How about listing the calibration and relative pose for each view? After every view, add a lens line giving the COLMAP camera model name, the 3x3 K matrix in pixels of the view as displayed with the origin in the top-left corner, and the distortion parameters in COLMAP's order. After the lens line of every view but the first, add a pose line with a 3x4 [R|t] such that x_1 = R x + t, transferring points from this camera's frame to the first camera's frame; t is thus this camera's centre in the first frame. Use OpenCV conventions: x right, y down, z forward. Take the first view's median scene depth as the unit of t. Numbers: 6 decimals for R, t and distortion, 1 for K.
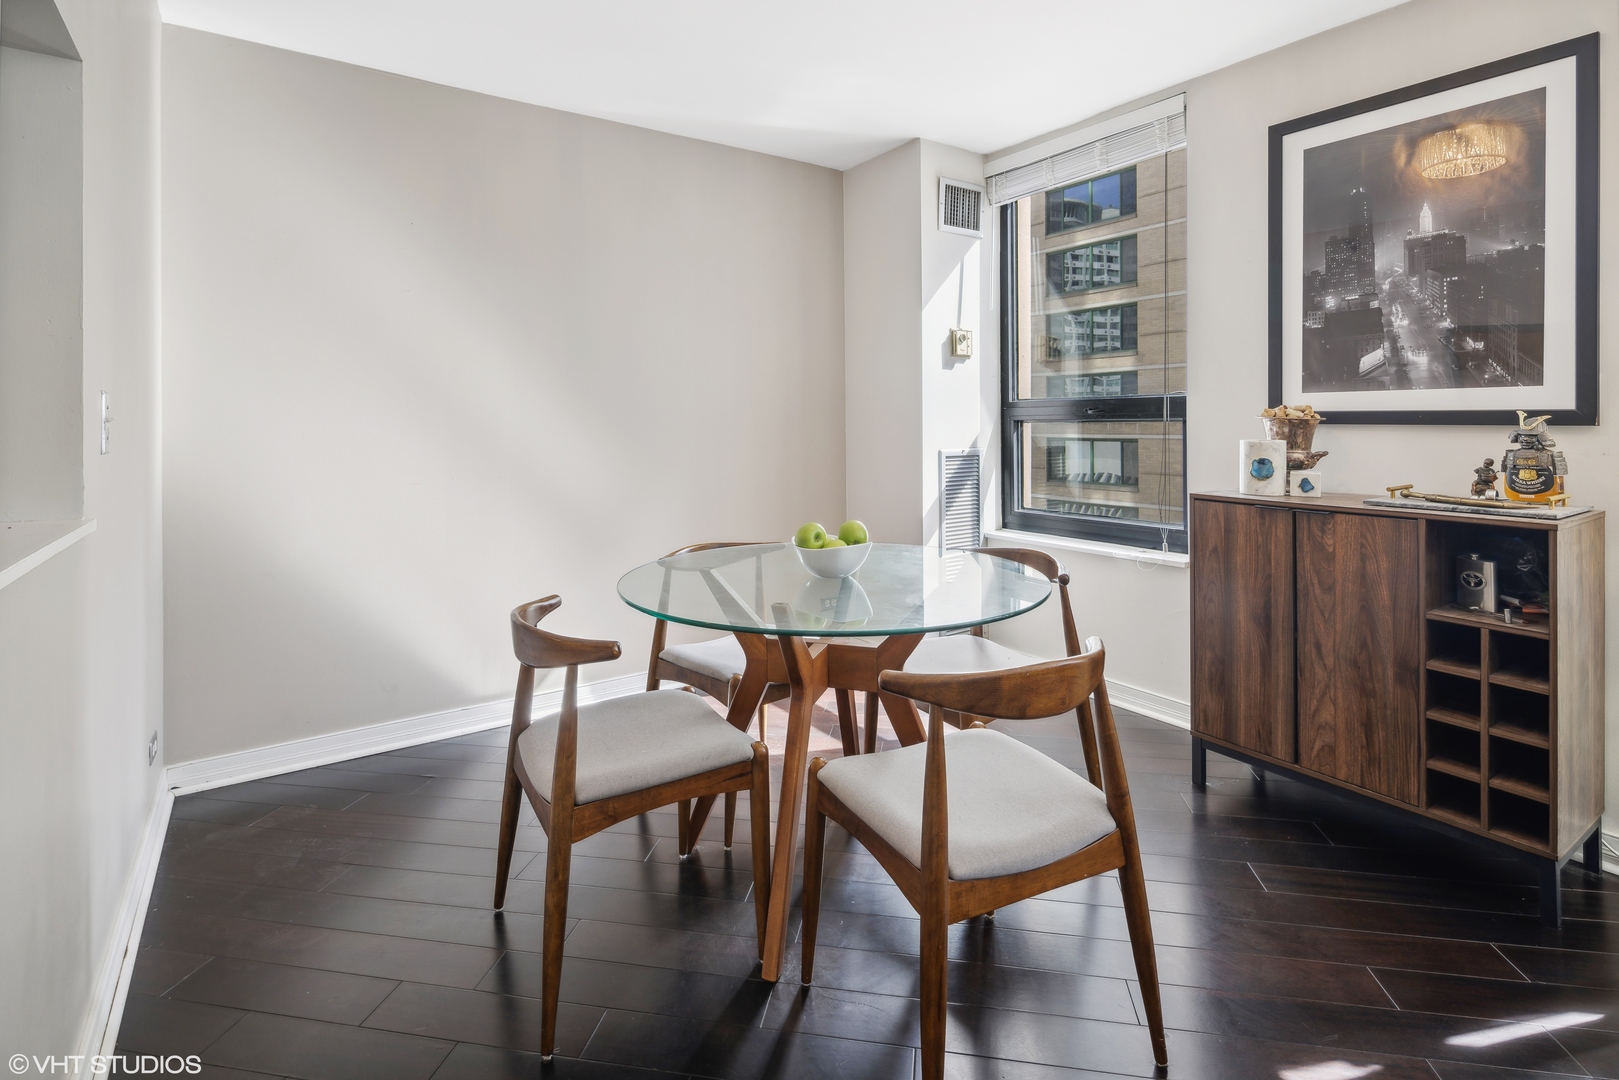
lens RADIAL K [[789.7, 0, 804.4], [0, 789.7, 419.3], [0, 0, 1]] dist [0.000875, 0.000480]
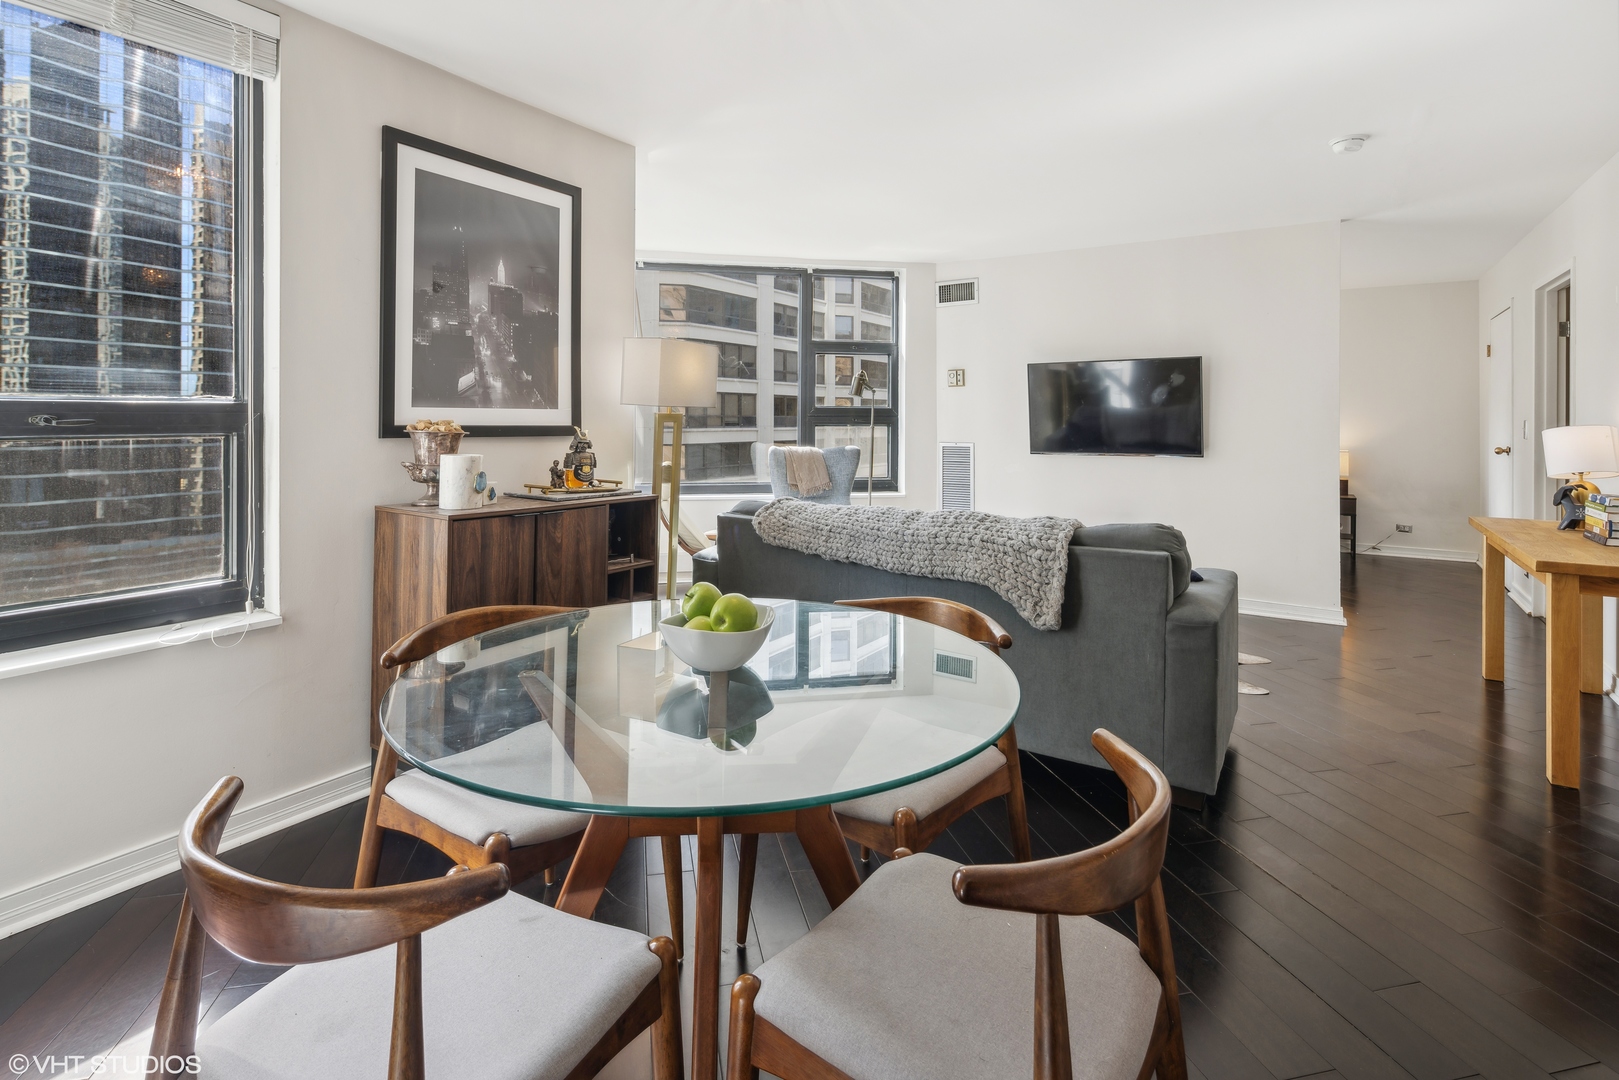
lens RADIAL K [[789.7, 0, 804.4], [0, 789.7, 419.3], [0, 0, 1]] dist [0.000875, 0.000480]
pose [[-0.372449, 0.004647, 0.928041, -0.531274], [-0.003287, 0.999975, -0.006326, -0.013970], [-0.928047, -0.005406, -0.372425, 0.977799]]
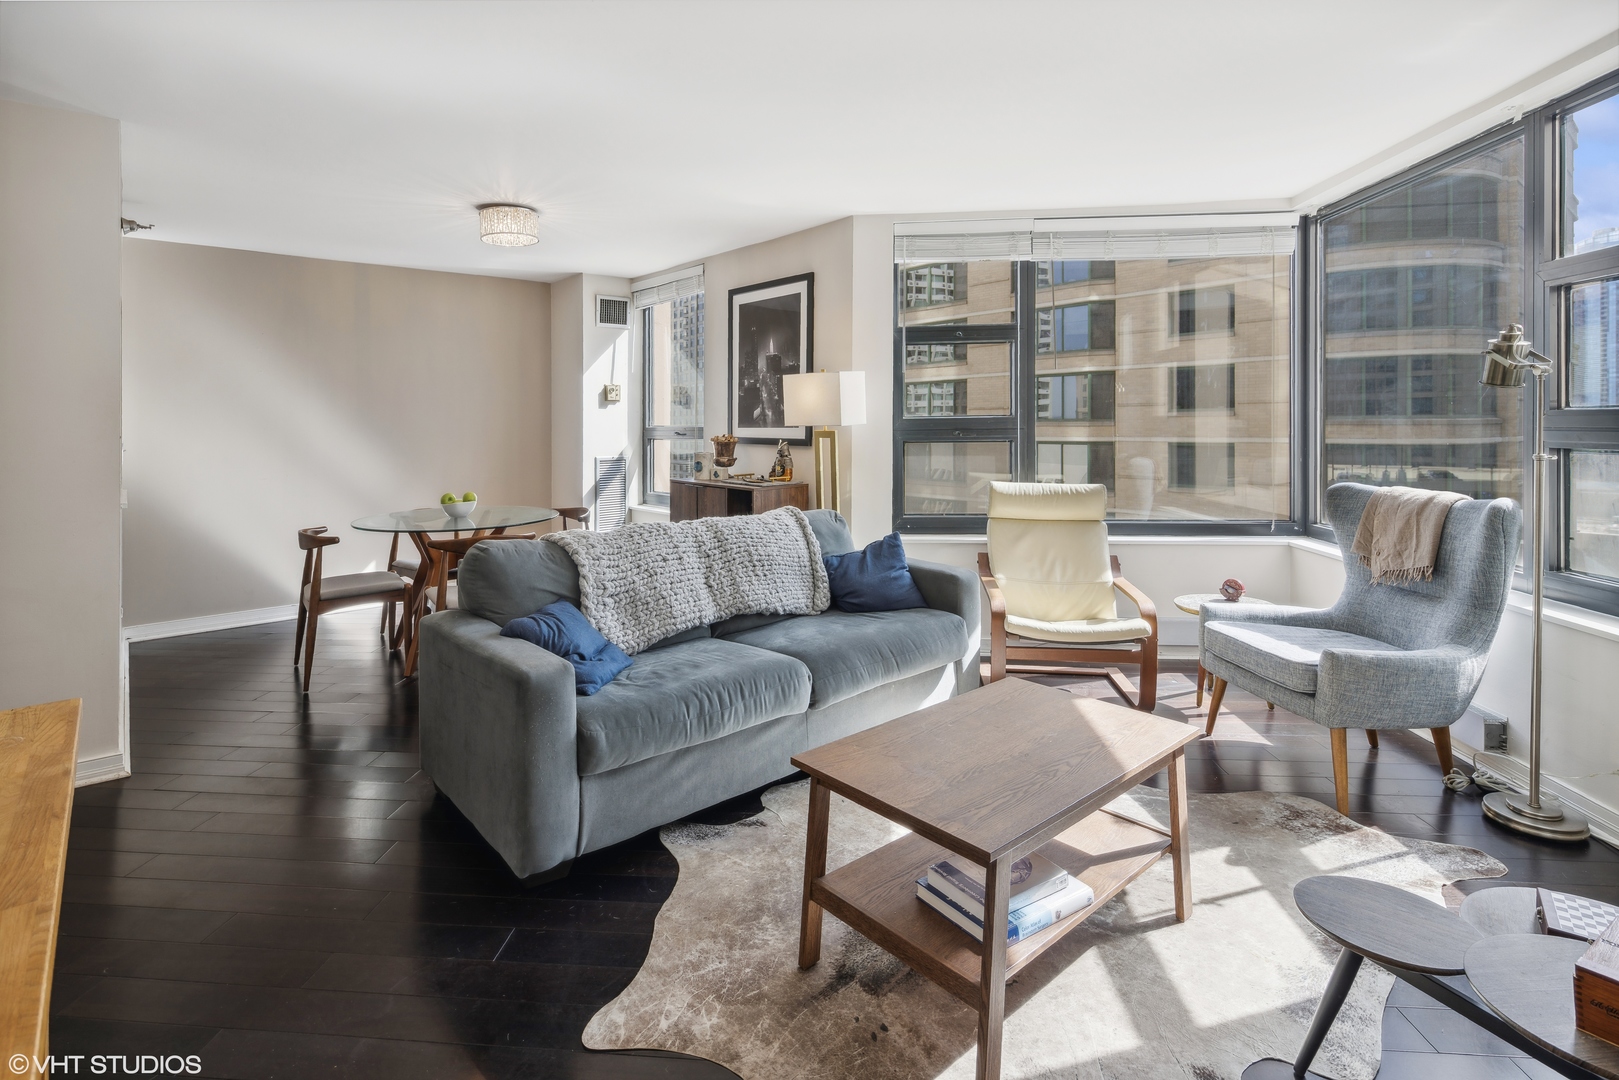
lens RADIAL K [[784.4, 0, 778.4], [0, 784.4, 419.3], [0, 0, 1]] dist [-0.001207, -0.000040]
pose [[0.995931, -0.001420, 0.090107, 0.593939], [0.001607, 0.999997, -0.001994, -0.054279], [-0.090104, 0.002131, 0.995930, -1.025450]]
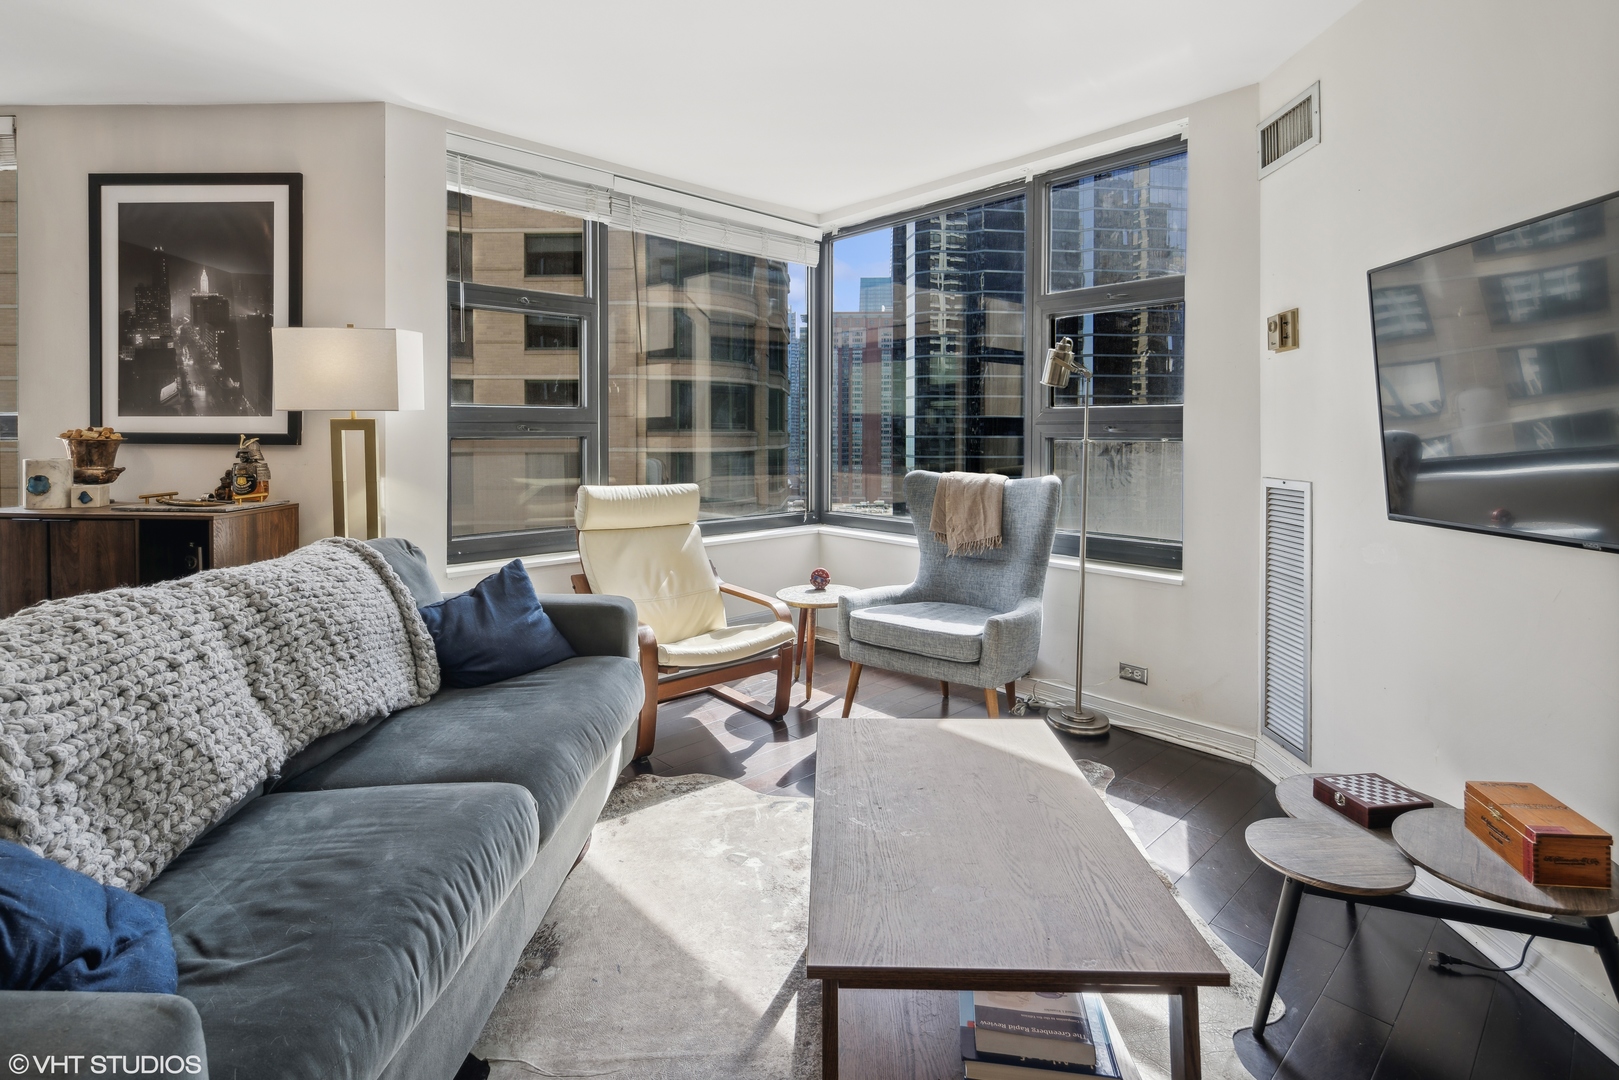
lens RADIAL K [[787.5, 0, 802.2], [0, 787.5, 450.3], [0, 0, 1]] dist [-0.000436, -0.001213]
pose [[0.597114, -0.011167, 0.802079, 0.330693], [-0.006478, 0.999803, 0.018743, -0.013029], [-0.802130, -0.016387, 0.596924, -0.506957]]
